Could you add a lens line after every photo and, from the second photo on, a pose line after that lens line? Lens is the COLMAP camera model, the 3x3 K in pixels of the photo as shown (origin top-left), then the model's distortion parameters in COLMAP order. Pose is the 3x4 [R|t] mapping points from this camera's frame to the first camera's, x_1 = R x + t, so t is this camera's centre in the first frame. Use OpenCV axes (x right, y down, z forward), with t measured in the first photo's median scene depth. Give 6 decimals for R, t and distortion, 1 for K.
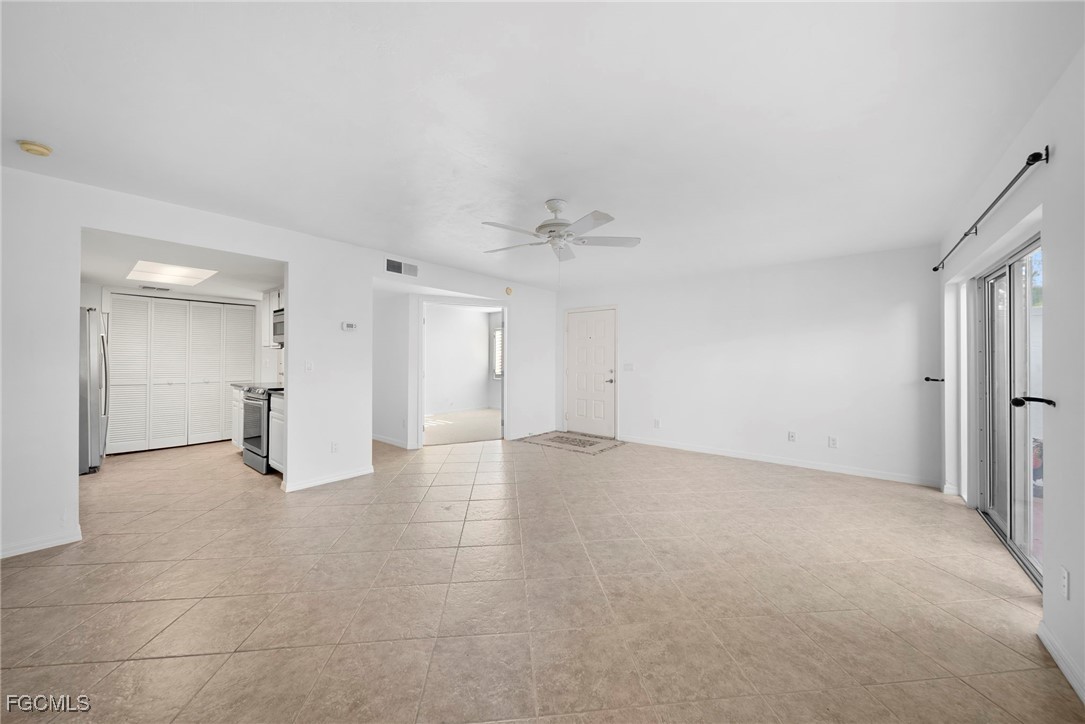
lens RADIAL K [[383.4, 0, 544.2], [0, 383.4, 356.0], [0, 0, 1]] dist [-0.002492, -0.000505]
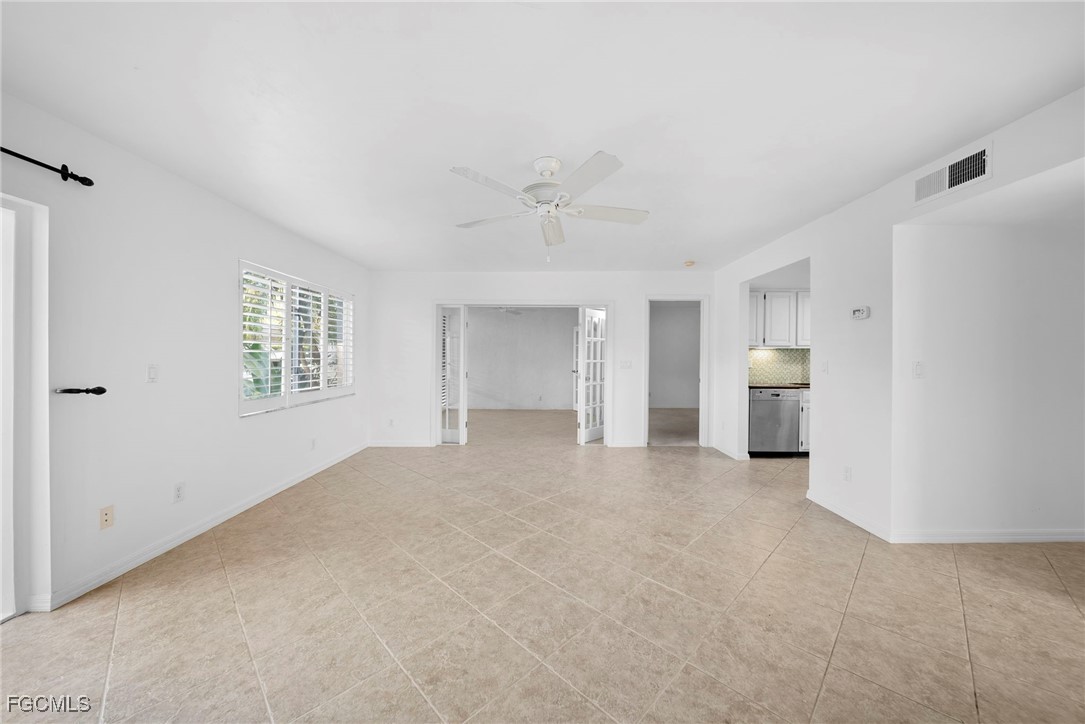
lens RADIAL K [[383.4, 0, 545.7], [0, 383.4, 355.2], [0, 0, 1]] dist [-0.002492, -0.000505]
pose [[-0.778122, -0.010127, -0.628032, 0.428807], [-0.002026, 0.999905, -0.013614, 0.013105], [0.628110, -0.009321, -0.778069, 1.298758]]
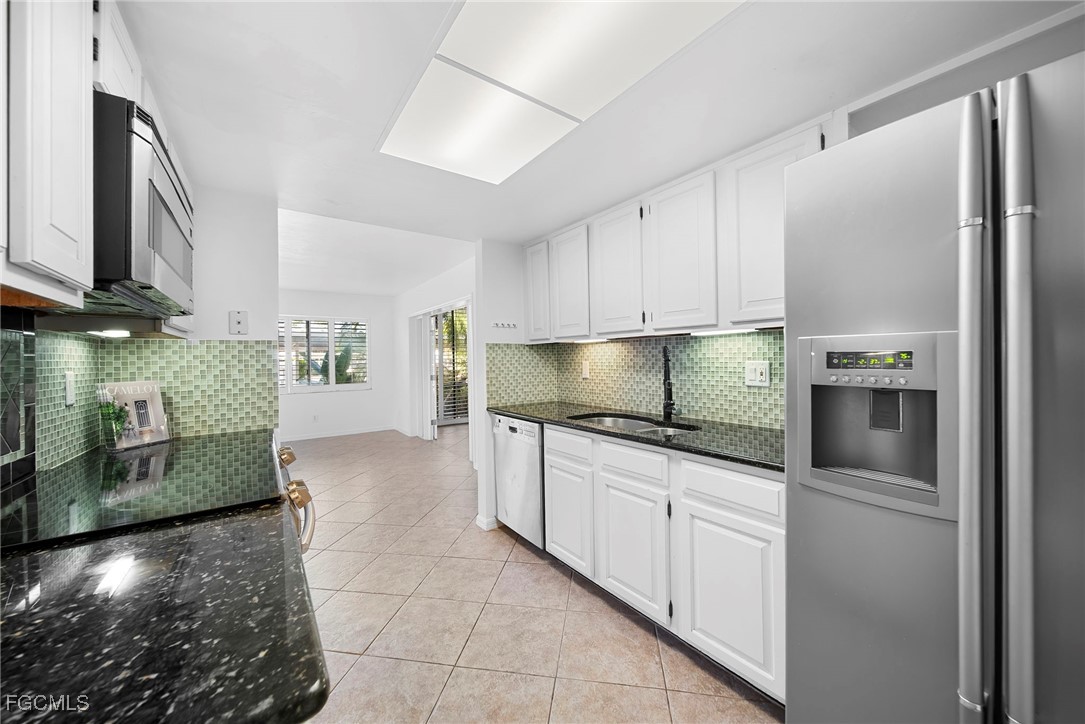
lens RADIAL K [[383.4, 0, 548.3], [0, 383.4, 357.8], [0, 0, 1]] dist [-0.002492, -0.000505]
pose [[-0.960719, 0.011163, 0.277299, -1.223371], [0.009370, 0.999926, -0.007791, 0.003524], [-0.277365, -0.004887, -0.960752, 1.432327]]
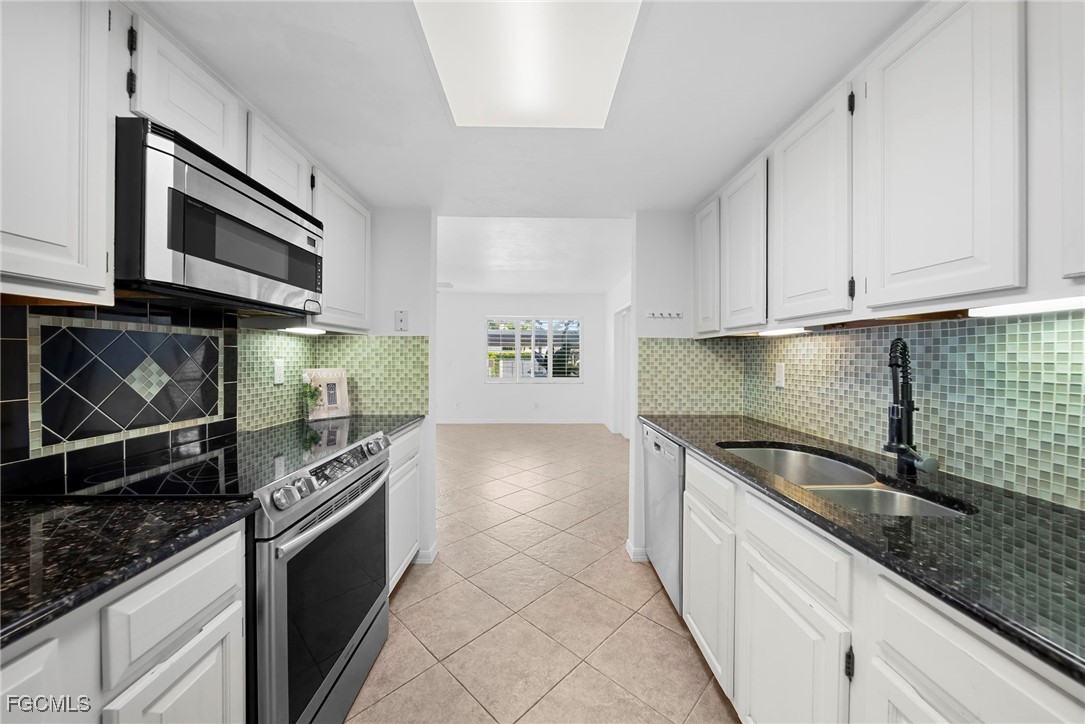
lens RADIAL K [[383.4, 0, 545.3], [0, 383.4, 359.0], [0, 0, 1]] dist [-0.002492, -0.000505]
pose [[-0.636526, -0.012106, 0.771161, -1.285181], [-0.013899, 0.999894, 0.004225, 0.002085], [-0.771130, -0.008029, -0.636627, 1.255509]]
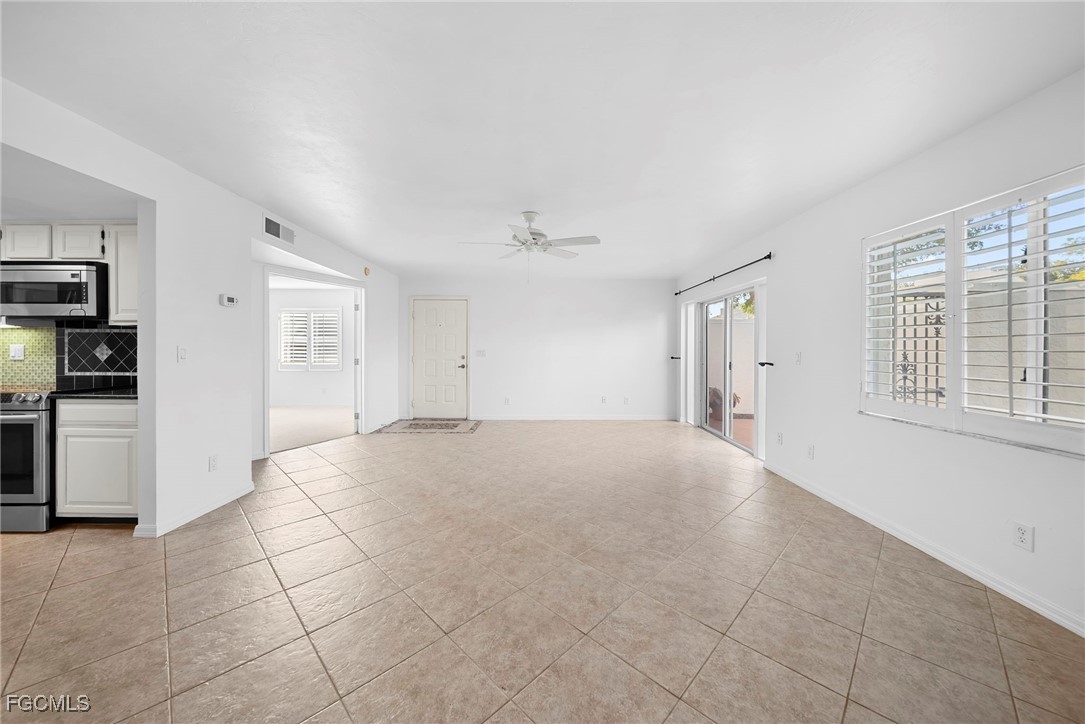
lens RADIAL K [[383.4, 0, 546.0], [0, 383.4, 350.8], [0, 0, 1]] dist [-0.002492, -0.000505]
pose [[0.773248, -0.004991, 0.634085, -0.550278], [-0.005754, 0.999873, 0.014887, 0.006756], [-0.634078, -0.015160, 0.773120, 0.030268]]
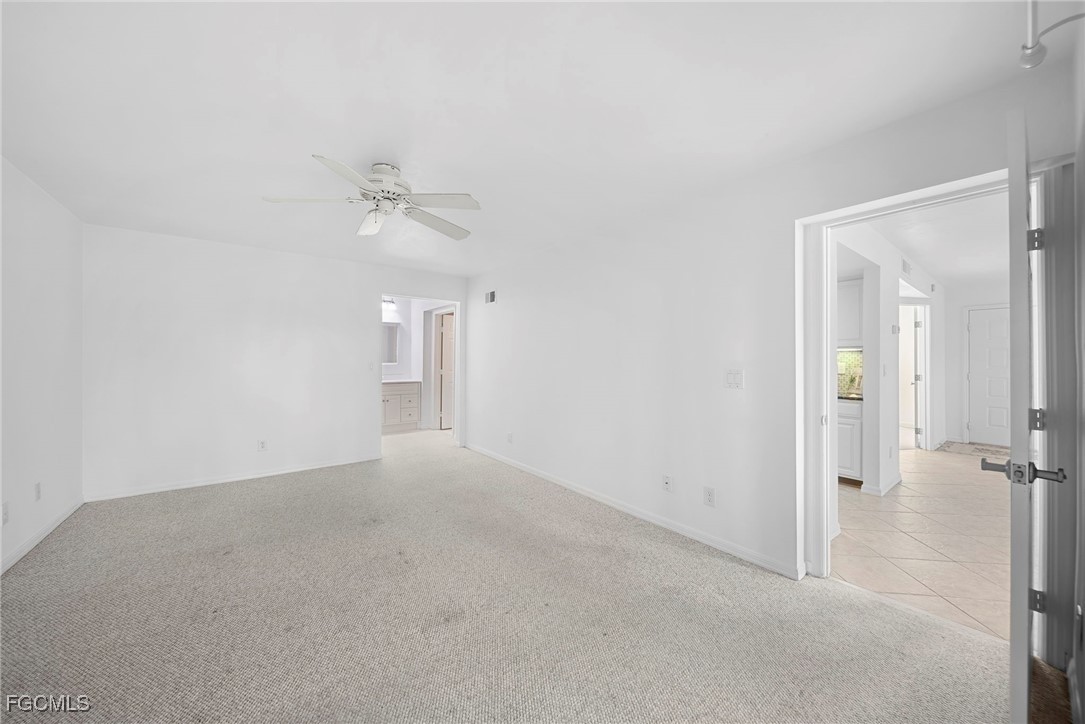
lens RADIAL K [[383.4, 0, 544.4], [0, 383.4, 360.0], [0, 0, 1]] dist [-0.002492, -0.000505]
pose [[0.971551, -0.005819, -0.236758, -1.253962], [0.007236, 0.999961, 0.005117, -0.013125], [0.236719, -0.006685, 0.971555, -0.176812]]
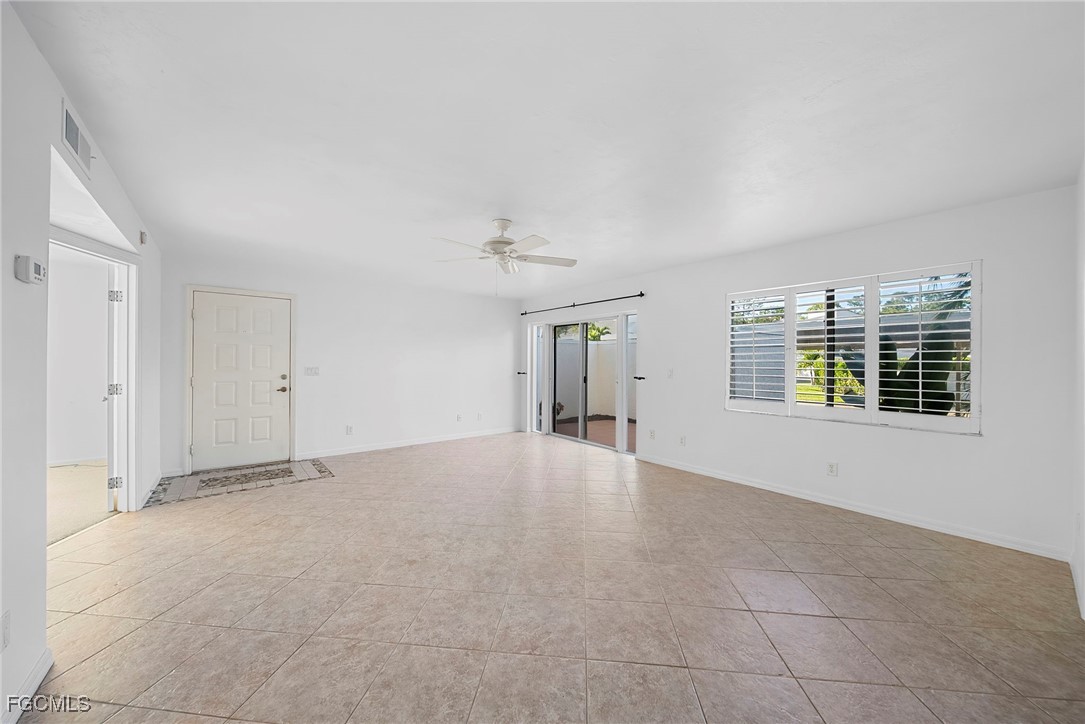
lens RADIAL K [[383.4, 0, 544.3], [0, 383.4, 362.6], [0, 0, 1]] dist [-0.002492, -0.000505]
pose [[0.209041, -0.001832, 0.977905, -0.815182], [-0.013369, 0.999899, 0.004731, -0.001655], [-0.977815, -0.014062, 0.208996, 0.515142]]
